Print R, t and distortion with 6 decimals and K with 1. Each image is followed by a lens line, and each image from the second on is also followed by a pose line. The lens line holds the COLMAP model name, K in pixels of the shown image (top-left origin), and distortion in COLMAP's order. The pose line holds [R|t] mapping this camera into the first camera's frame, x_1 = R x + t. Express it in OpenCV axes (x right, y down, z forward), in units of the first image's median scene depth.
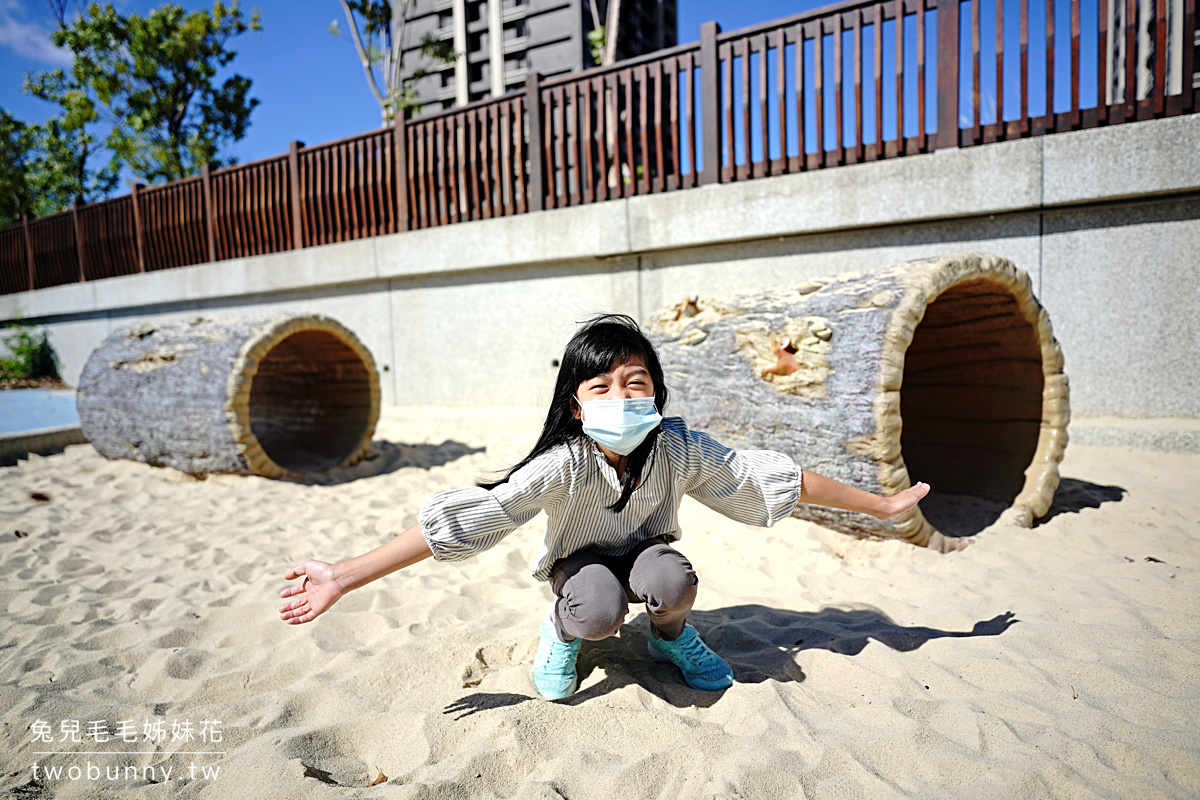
lens RADIAL K [[679.8, 0, 622.8], [0, 679.8, 399.3], [0, 0, 1]] dist [-0.003830, 0.000952]
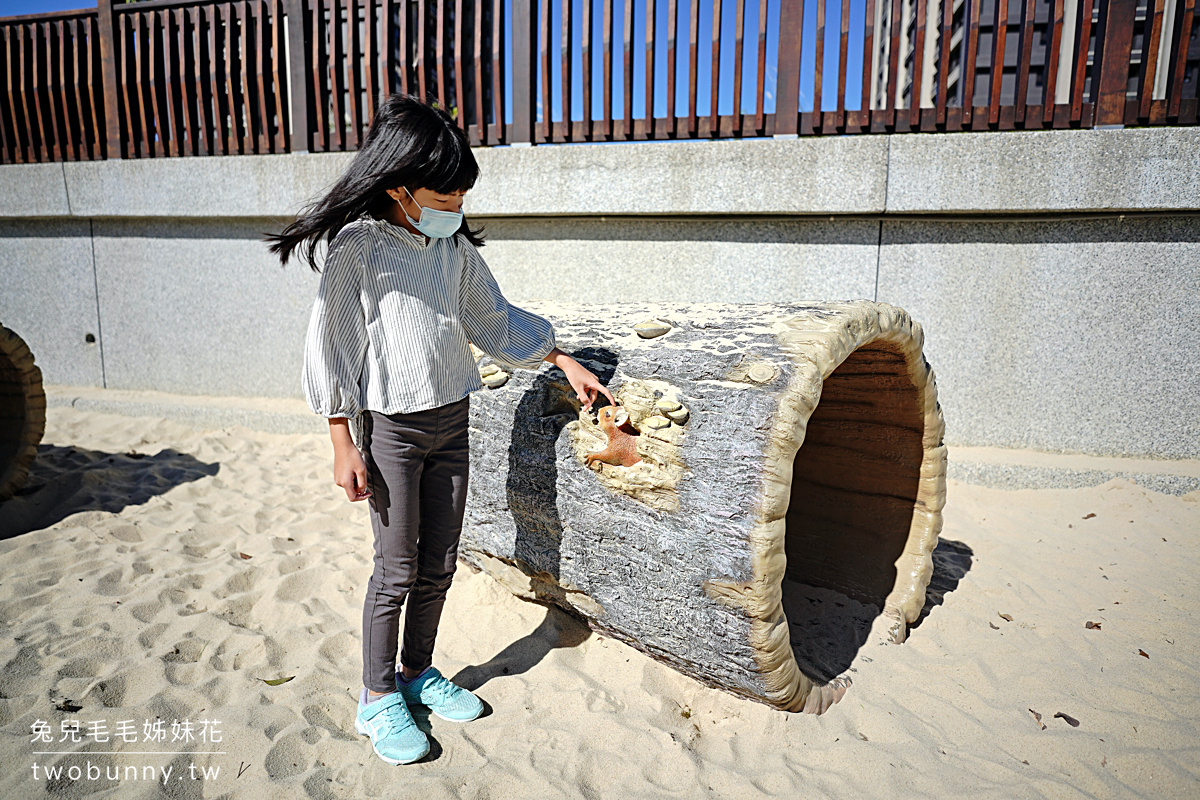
lens RADIAL K [[679.8, 0, 622.8], [0, 679.8, 399.3], [0, 0, 1]] dist [-0.003830, 0.000952]
pose [[0.961336, 0.006664, 0.275297, 0.049584], [-0.026690, 0.997255, 0.069065, -0.143435], [-0.274081, -0.073742, 0.958875, 0.327603]]
